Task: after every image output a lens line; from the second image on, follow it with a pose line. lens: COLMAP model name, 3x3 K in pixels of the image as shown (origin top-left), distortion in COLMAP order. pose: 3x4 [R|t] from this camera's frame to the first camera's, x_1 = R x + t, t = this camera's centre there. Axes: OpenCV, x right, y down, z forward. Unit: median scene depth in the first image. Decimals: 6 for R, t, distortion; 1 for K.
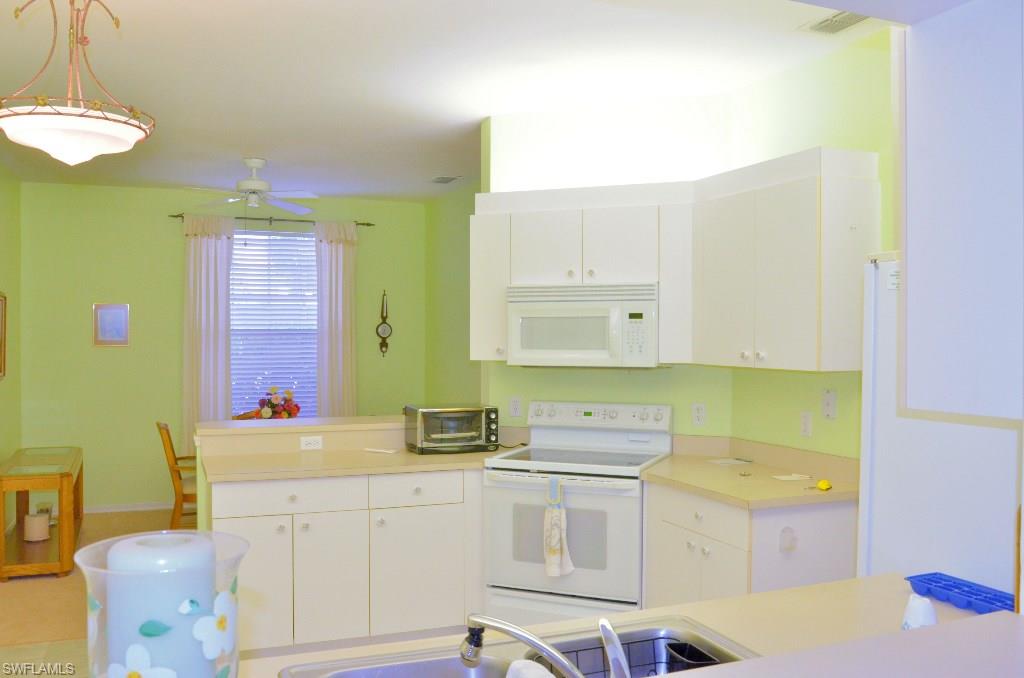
lens RADIAL K [[844.7, 0, 480.5], [0, 844.7, 334.8], [0, 0, 1]] dist [-0.036941, 0.003785]
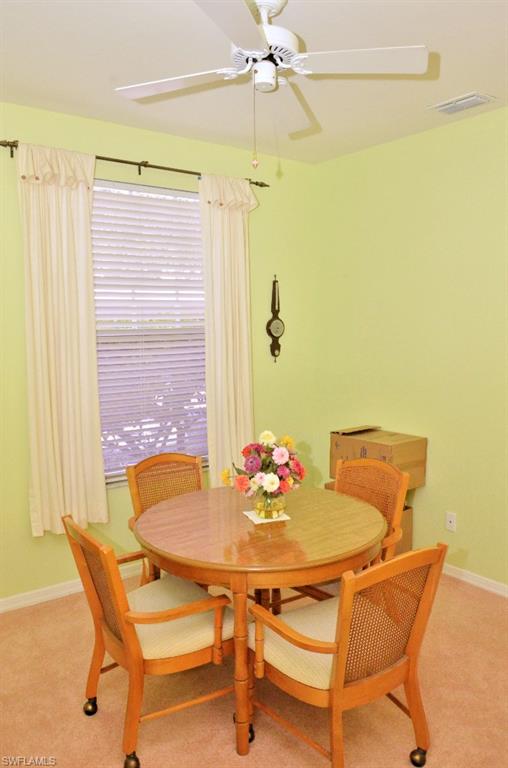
lens RADIAL K [[603.1, 0, 258.7], [0, 603.1, 390.4], [0, 0, 1]] dist [-0.008777, -0.008638]
pose [[0.956514, -0.041792, 0.288677, -0.489529], [0.009448, 0.993602, 0.112539, -0.018005], [-0.291533, -0.104918, 0.950789, 0.794590]]
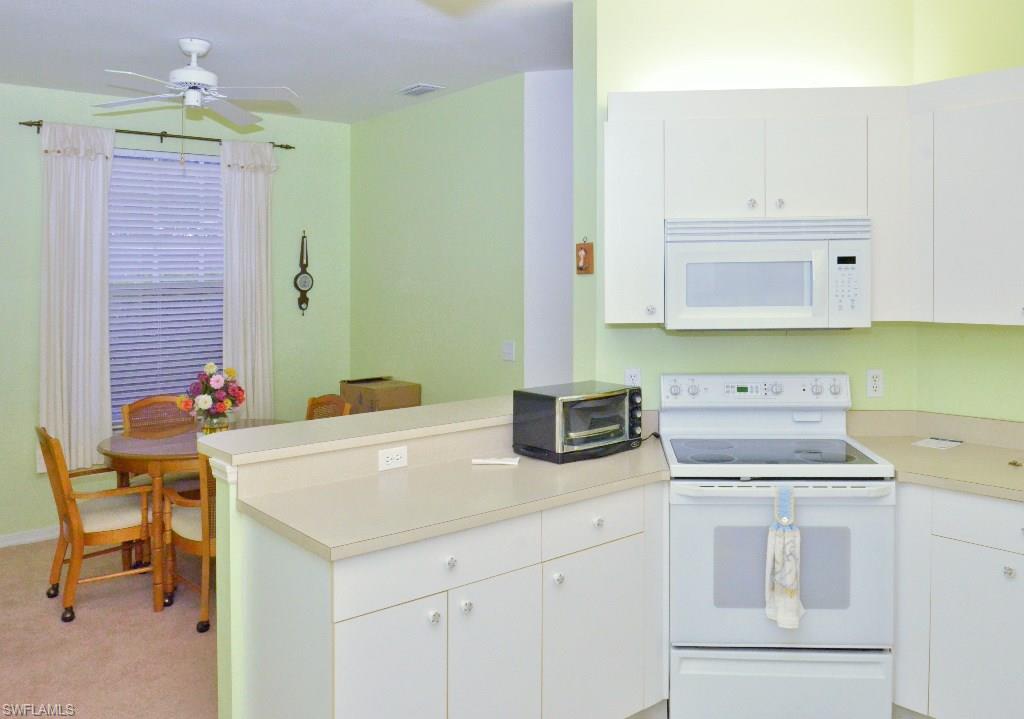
lens RADIAL K [[813.3, 0, 457.3], [0, 813.3, 264.7], [0, 0, 1]] dist [-0.025863, 0.010623]
pose [[0.953951, -0.008514, 0.299840, -0.344860], [0.014434, 0.999742, -0.017532, -0.009903], [-0.299614, 0.021052, 0.953828, 0.386864]]
